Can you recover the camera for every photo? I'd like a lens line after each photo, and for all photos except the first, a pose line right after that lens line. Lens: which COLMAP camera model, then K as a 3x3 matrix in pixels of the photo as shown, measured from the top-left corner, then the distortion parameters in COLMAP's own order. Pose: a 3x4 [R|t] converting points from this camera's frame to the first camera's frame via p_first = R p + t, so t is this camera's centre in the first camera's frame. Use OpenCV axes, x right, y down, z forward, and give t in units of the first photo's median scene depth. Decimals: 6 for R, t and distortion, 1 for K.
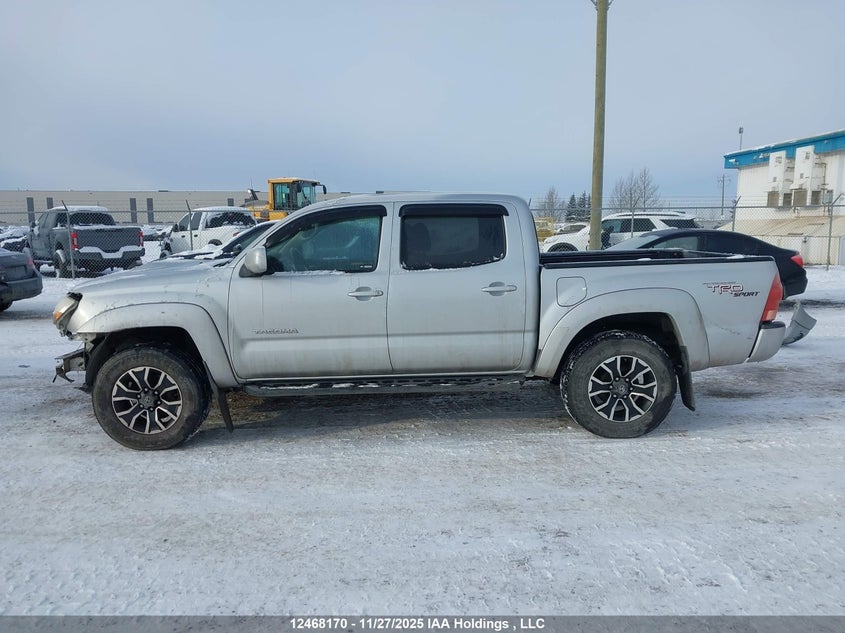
lens RADIAL K [[662.5, 0, 415.8], [0, 662.5, 321.4], [0, 0, 1]] dist [0.034881, -0.031688]
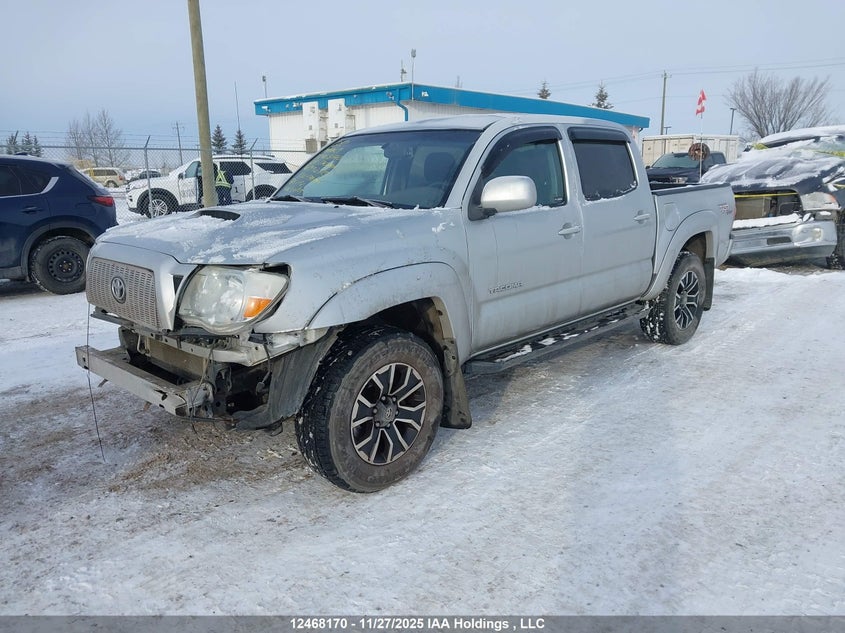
lens RADIAL K [[662.5, 0, 428.6], [0, 662.5, 320.2], [0, 0, 1]] dist [0.034881, -0.031688]
pose [[0.705294, -0.156232, 0.691485, -0.805095], [0.104419, 0.987669, 0.116646, -0.045652], [-0.701183, -0.010066, 0.712911, 0.495233]]
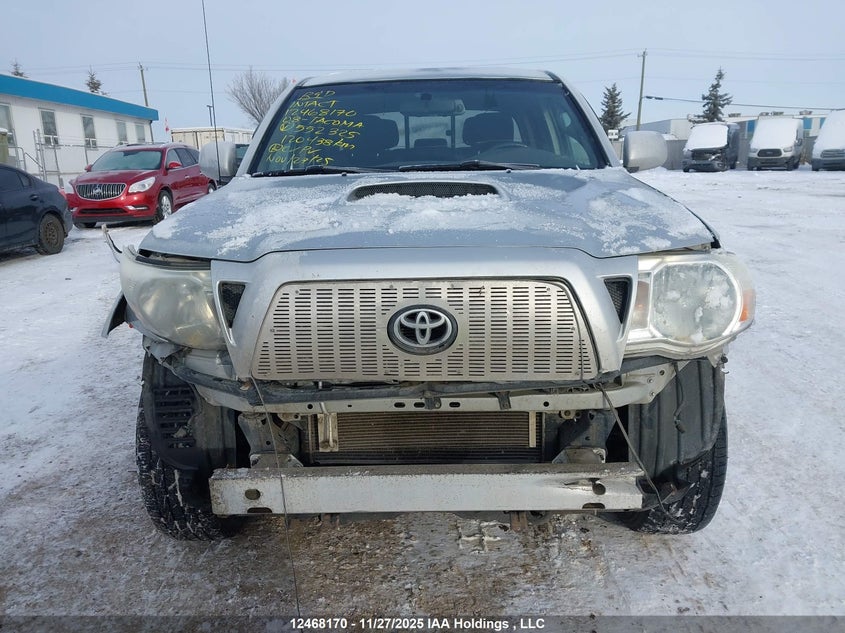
lens RADIAL K [[662.5, 0, 420.8], [0, 662.5, 319.2], [0, 0, 1]] dist [0.034881, -0.031688]
pose [[0.051595, -0.233158, 0.971069, -0.892547], [0.170528, 0.960140, 0.221474, -0.111044], [-0.984001, 0.154167, 0.089299, 1.126017]]
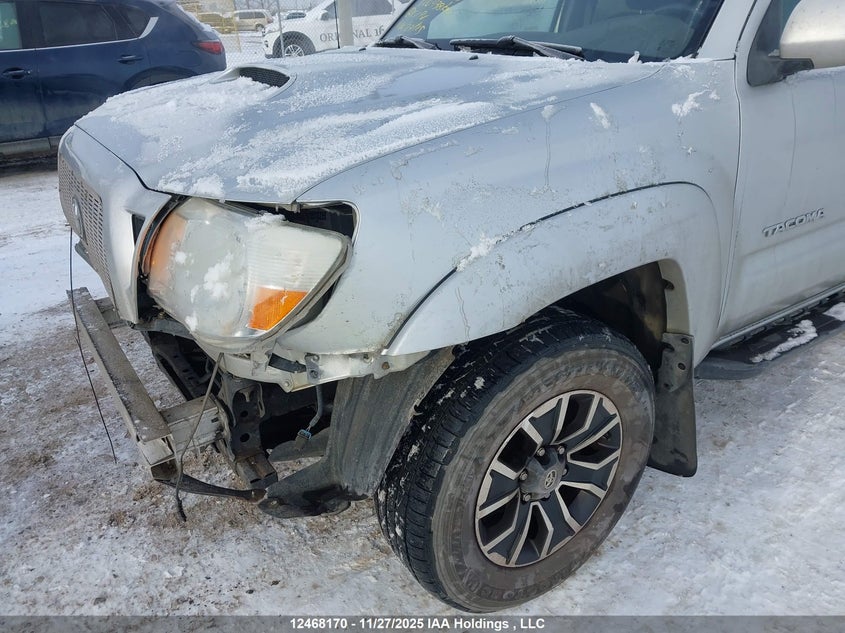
lens RADIAL K [[662.5, 0, 422.9], [0, 662.5, 330.3], [0, 0, 1]] dist [0.034881, -0.031688]
pose [[0.845918, -0.247080, 0.472624, -0.595440], [0.098913, 0.943516, 0.316218, -0.070803], [-0.524059, -0.220746, 0.822577, 0.754733]]
